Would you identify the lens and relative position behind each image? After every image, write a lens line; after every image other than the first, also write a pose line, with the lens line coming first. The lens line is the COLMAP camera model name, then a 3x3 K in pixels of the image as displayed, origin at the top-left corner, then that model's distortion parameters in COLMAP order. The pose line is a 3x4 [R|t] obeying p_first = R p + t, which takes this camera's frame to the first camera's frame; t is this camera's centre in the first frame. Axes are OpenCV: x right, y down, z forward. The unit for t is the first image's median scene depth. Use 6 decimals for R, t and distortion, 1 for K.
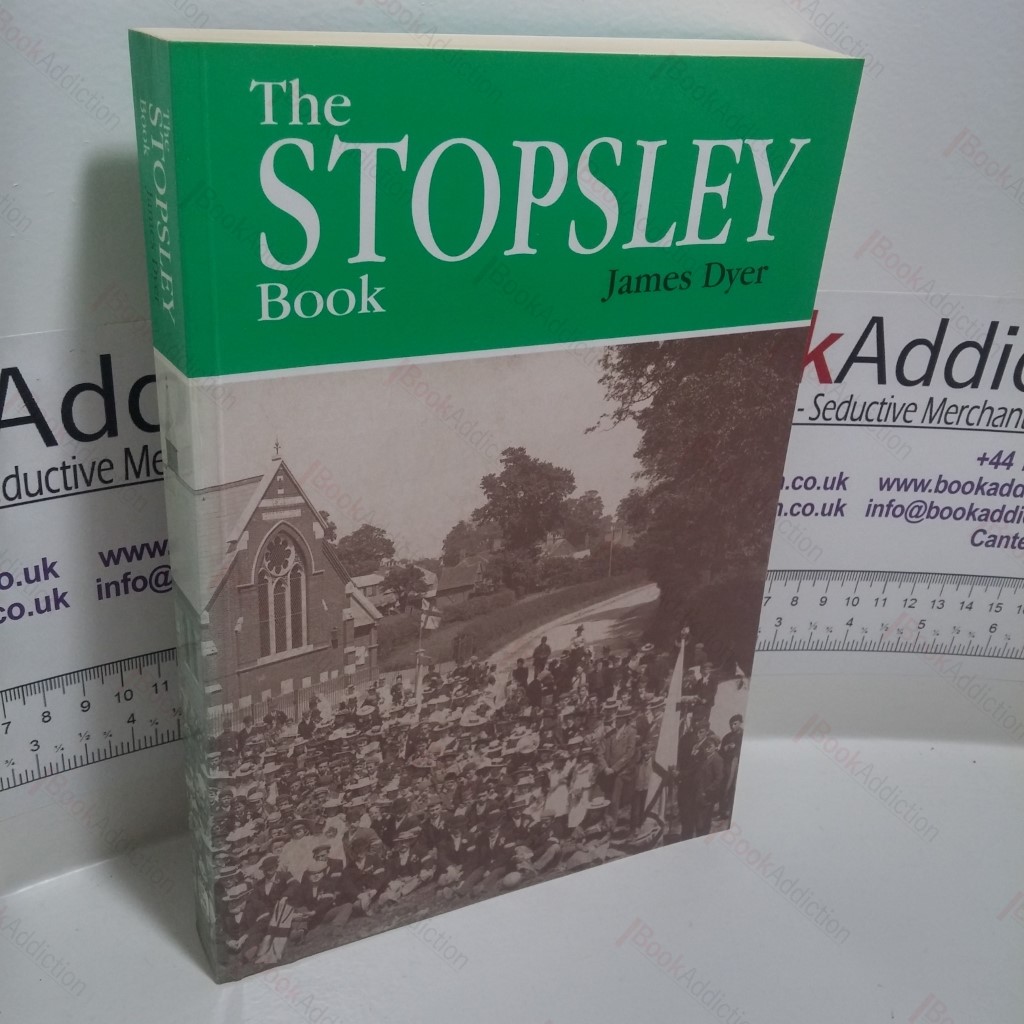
lens RADIAL K [[1199.0, 0, 517.0], [0, 1199.0, 507.6], [0, 0, 1]] dist [0.032616, 0.000000]
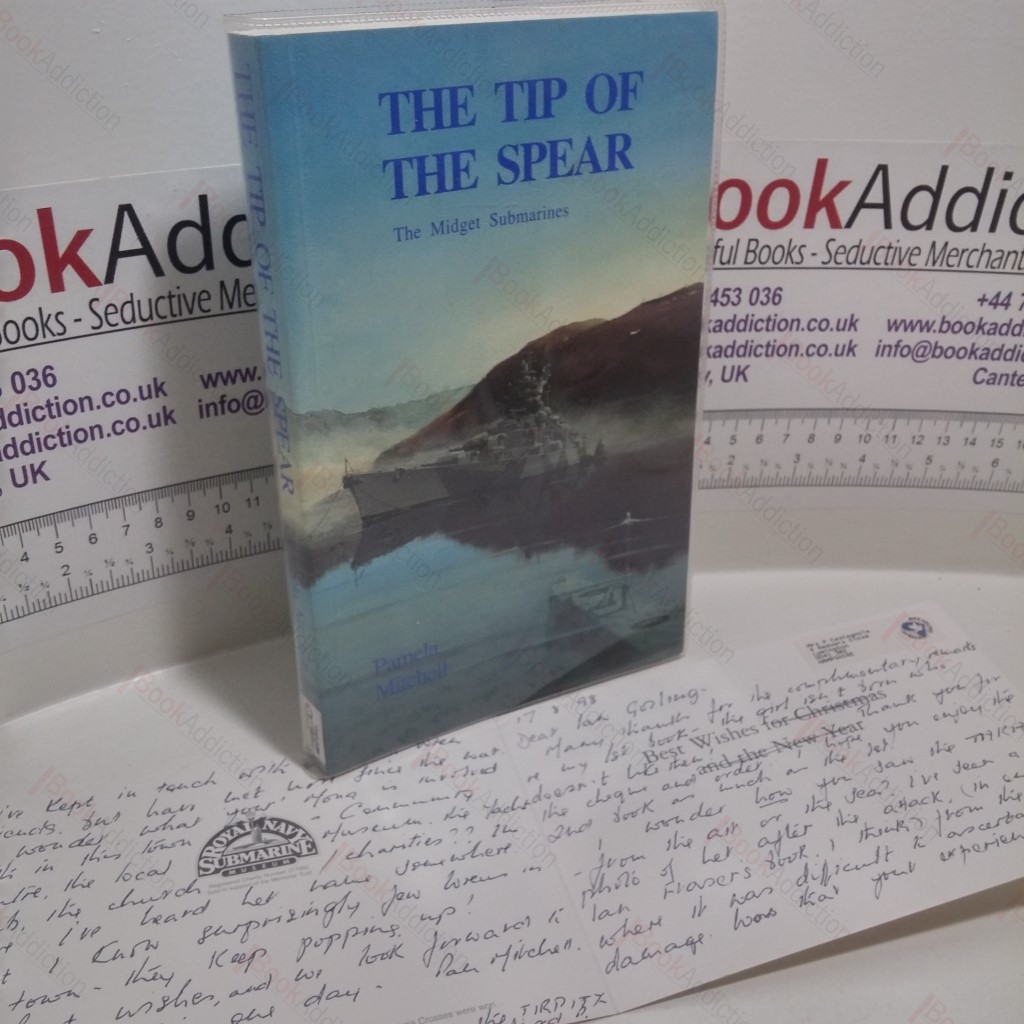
lens RADIAL K [[1199.0, 0, 517.5], [0, 1199.0, 529.8], [0, 0, 1]] dist [0.032616, 0.000000]
pose [[0.998943, -0.011060, -0.044624, 0.009305], [0.013548, 0.998347, 0.055848, 0.104299], [0.043932, -0.056394, 0.997442, -0.132162]]
